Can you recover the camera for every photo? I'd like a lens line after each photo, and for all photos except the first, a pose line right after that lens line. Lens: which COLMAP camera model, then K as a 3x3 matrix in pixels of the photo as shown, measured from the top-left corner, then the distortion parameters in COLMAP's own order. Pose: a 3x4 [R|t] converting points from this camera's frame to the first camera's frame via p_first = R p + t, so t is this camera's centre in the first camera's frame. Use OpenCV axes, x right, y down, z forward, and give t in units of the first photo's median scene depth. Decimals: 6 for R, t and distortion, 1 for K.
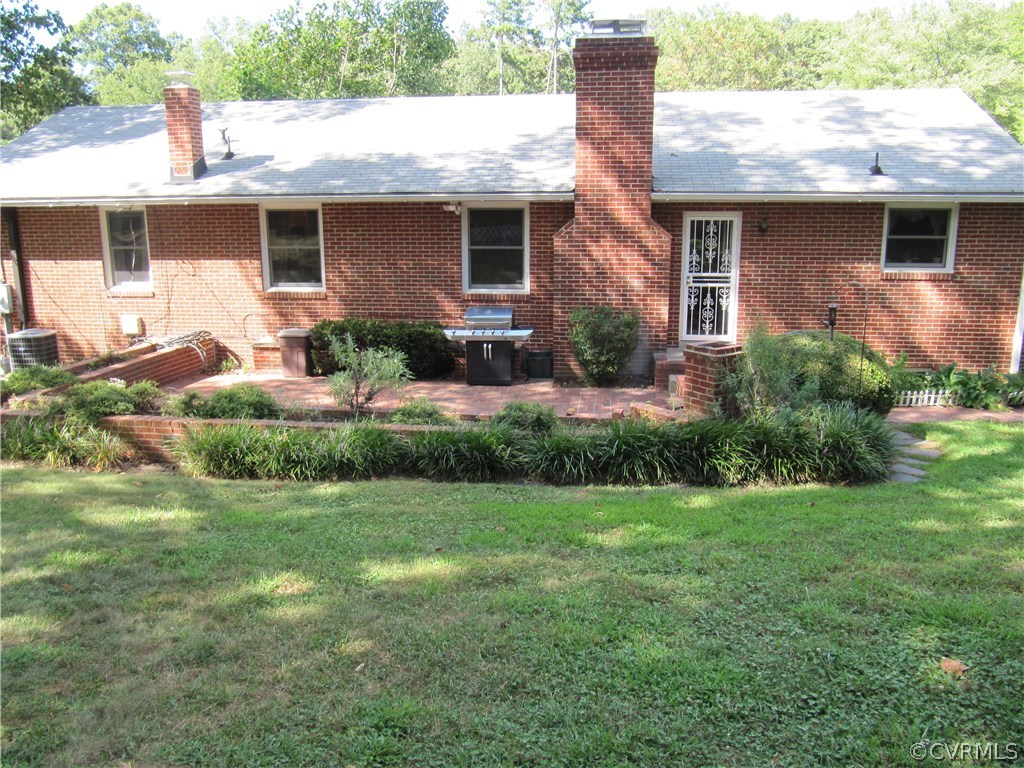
lens RADIAL K [[847.5, 0, 505.3], [0, 847.5, 378.3], [0, 0, 1]] dist [-0.046987, 0.024847]
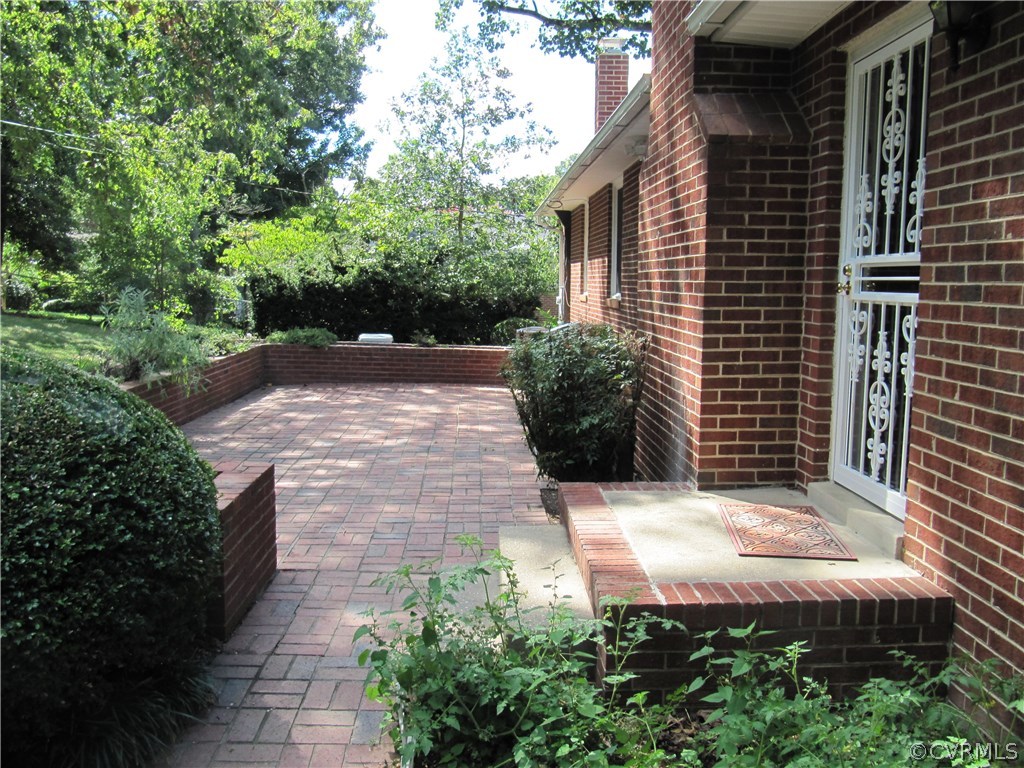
lens RADIAL K [[847.5, 0, 500.9], [0, 847.5, 377.5], [0, 0, 1]] dist [-0.046987, 0.024847]
pose [[0.149266, 0.119396, -0.981562, 0.489631], [-0.219593, 0.971897, 0.084827, -0.081511], [0.964105, 0.202883, 0.171290, 0.840292]]
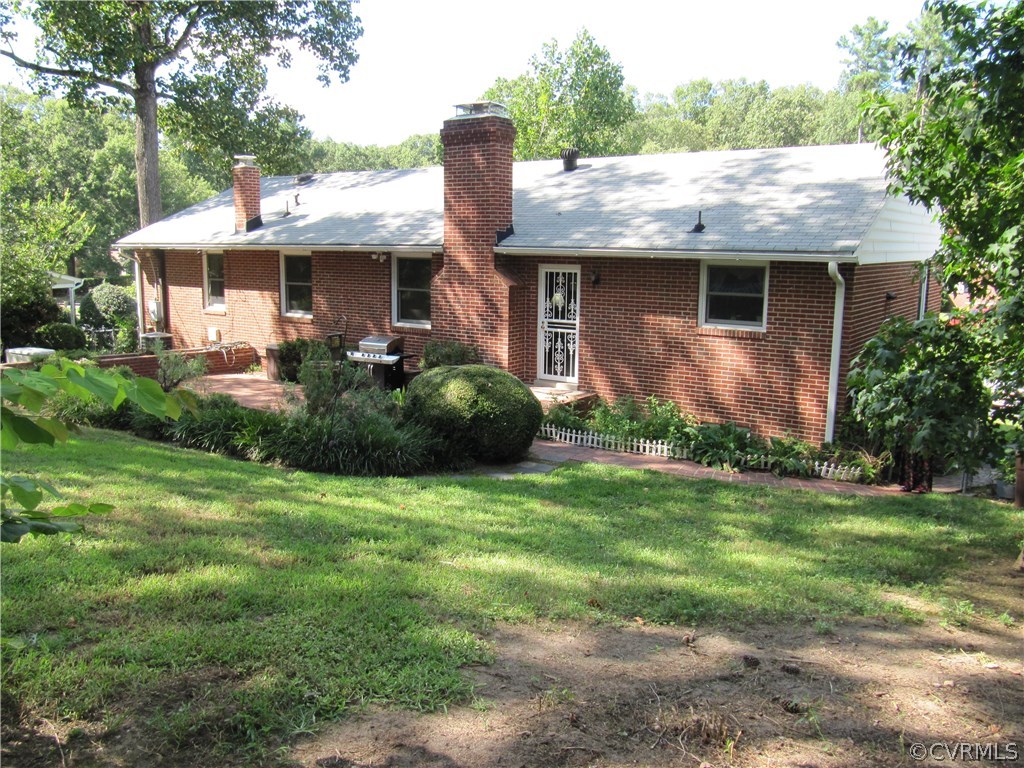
lens RADIAL K [[847.5, 0, 501.9], [0, 847.5, 376.8], [0, 0, 1]] dist [-0.046987, 0.024847]
pose [[0.875443, 0.089040, -0.475049, 0.705309], [-0.117492, 0.992606, -0.030473, -0.007819], [0.468823, 0.082492, 0.879432, -0.001994]]
